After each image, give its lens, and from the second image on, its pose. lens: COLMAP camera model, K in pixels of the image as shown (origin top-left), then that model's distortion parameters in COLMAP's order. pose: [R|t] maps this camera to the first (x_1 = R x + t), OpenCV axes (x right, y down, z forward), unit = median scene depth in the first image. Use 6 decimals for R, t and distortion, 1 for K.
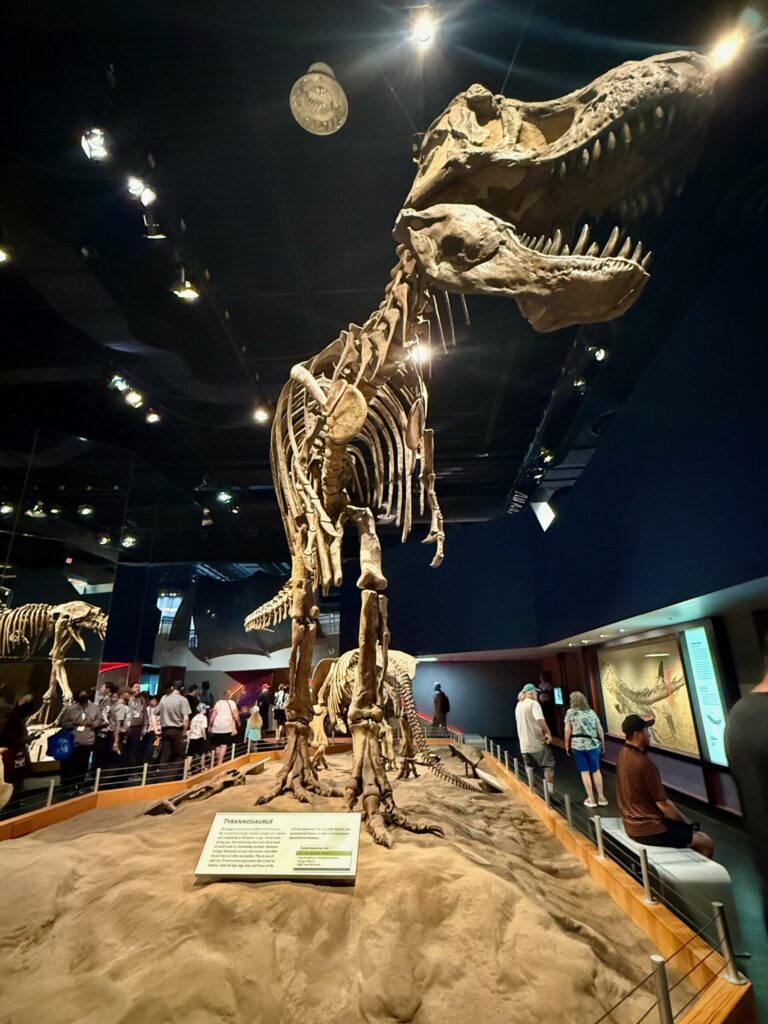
lens RADIAL K [[512.6, 0, 384.0], [0, 512.6, 512.0], [0, 0, 1]] dist [-0.004726, -0.000419]
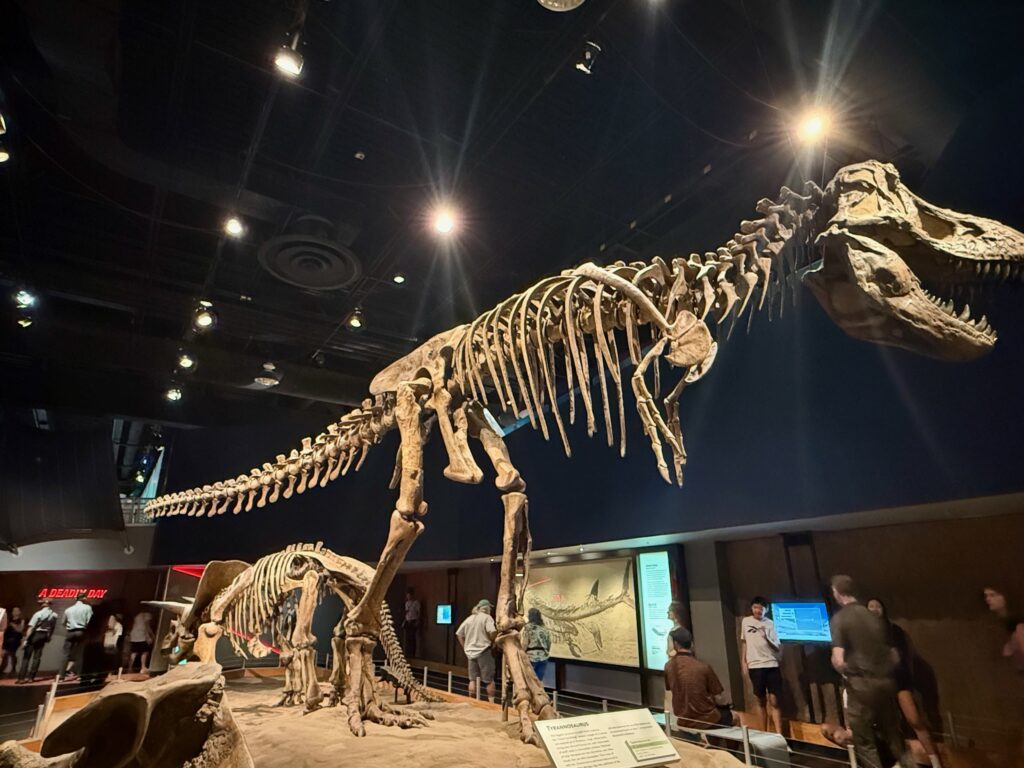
lens RADIAL K [[619.4, 0, 512.0], [0, 619.4, 384.0], [0, 0, 1]] dist [-0.003673, -0.000792]
pose [[0.808633, 0.208753, 0.550032, -0.719309], [-0.198313, 0.976932, -0.079224, 0.049179], [-0.553882, -0.045015, 0.831377, 0.063982]]
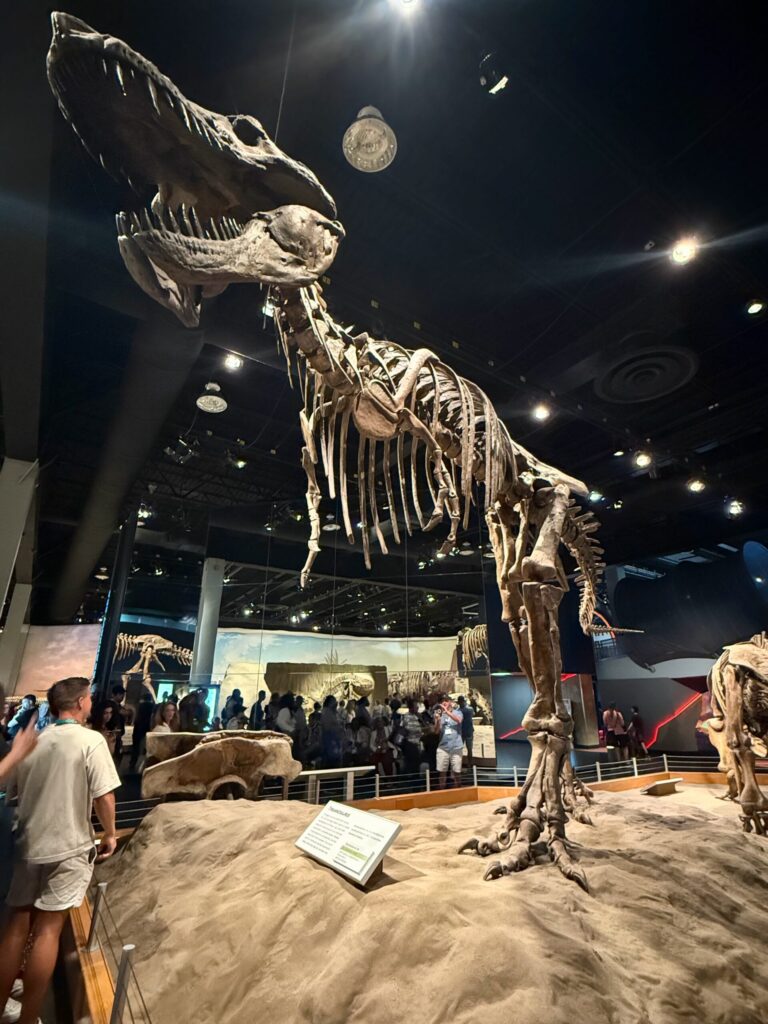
lens RADIAL K [[515.3, 0, 384.0], [0, 515.3, 512.0], [0, 0, 1]] dist [0.000630, 0.000319]
pose [[0.602908, -0.258820, -0.754662, 0.545425], [0.248573, 0.959771, -0.130577, 0.097632], [0.758099, -0.108863, 0.642990, 0.278863]]
